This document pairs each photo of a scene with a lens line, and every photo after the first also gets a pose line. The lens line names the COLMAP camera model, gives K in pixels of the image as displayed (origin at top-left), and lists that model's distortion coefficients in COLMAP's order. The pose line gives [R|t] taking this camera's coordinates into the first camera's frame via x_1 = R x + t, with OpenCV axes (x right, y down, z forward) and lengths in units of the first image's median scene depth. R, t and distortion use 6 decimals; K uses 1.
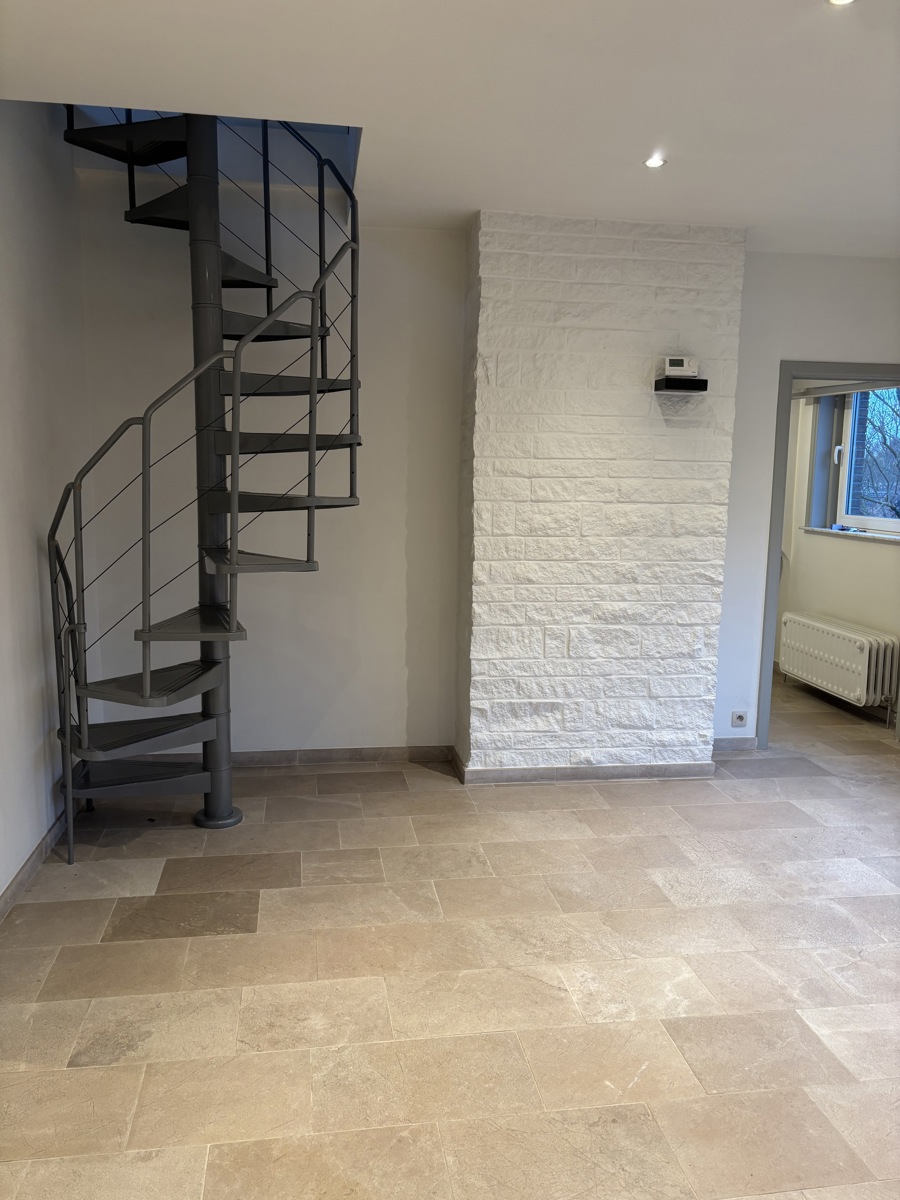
lens RADIAL K [[906.8, 0, 439.4], [0, 906.8, 598.1], [0, 0, 1]] dist [0.013828, -0.005929]
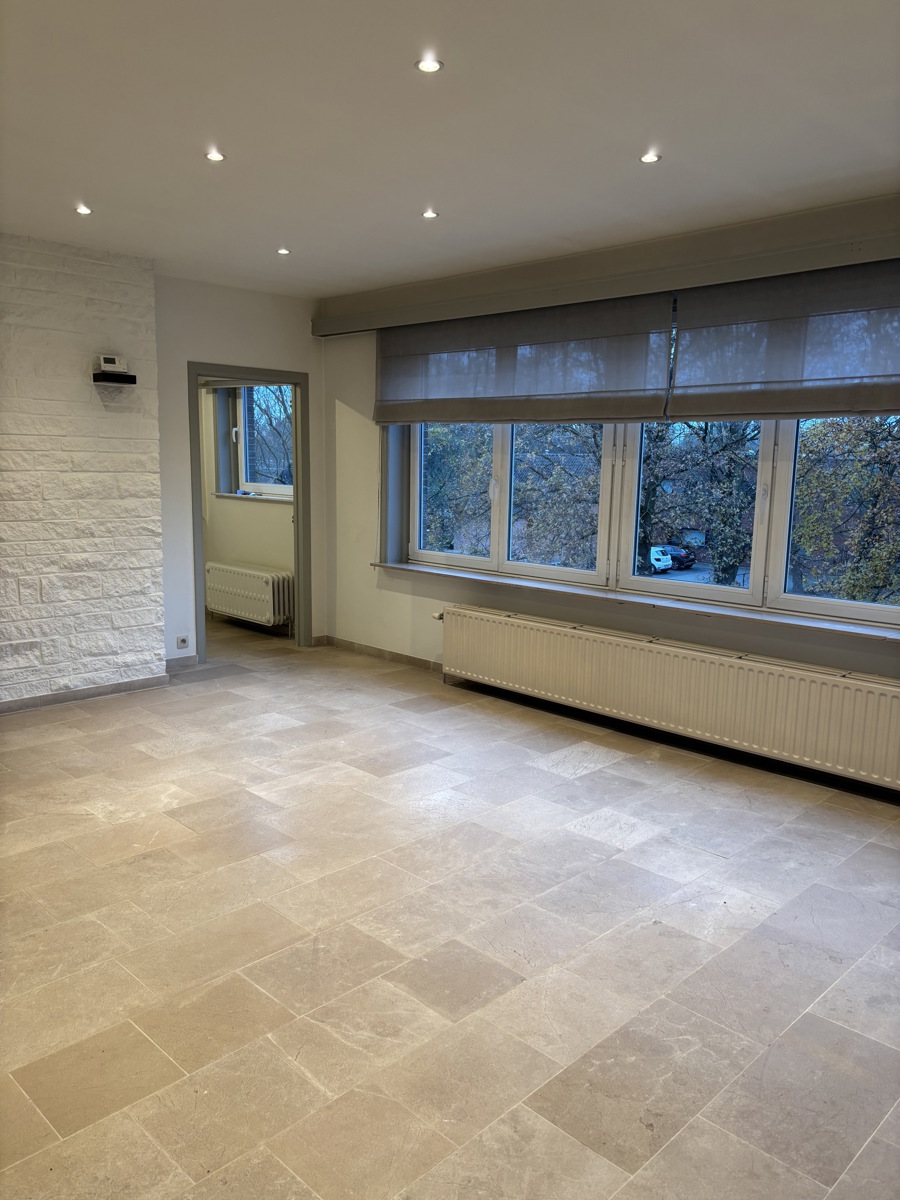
lens RADIAL K [[906.8, 0, 439.4], [0, 906.8, 598.1], [0, 0, 1]] dist [0.013828, -0.005929]
pose [[0.808763, -0.096108, 0.580230, -0.130172], [0.082818, 0.995338, 0.049429, 0.044520], [-0.582275, 0.008077, 0.812952, -0.285603]]
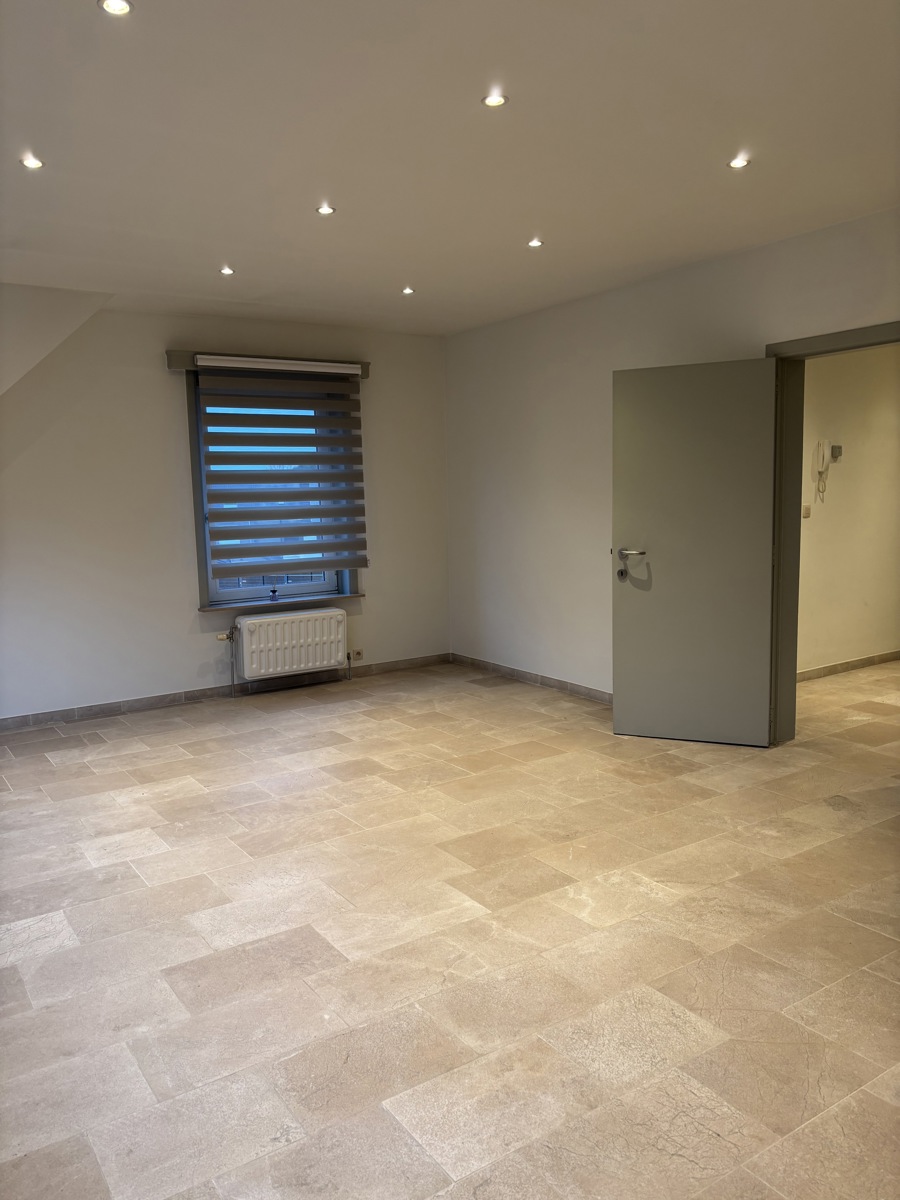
lens RADIAL K [[943.5, 0, 450.0], [0, 943.5, 600.0], [0, 0, 1]] dist [0.102138, -0.001149]
pose [[-0.902367, 0.054035, -0.427567, 0.573725], [-0.054464, 0.969857, 0.237512, -0.145854], [0.427512, 0.237610, -0.872224, 1.185728]]
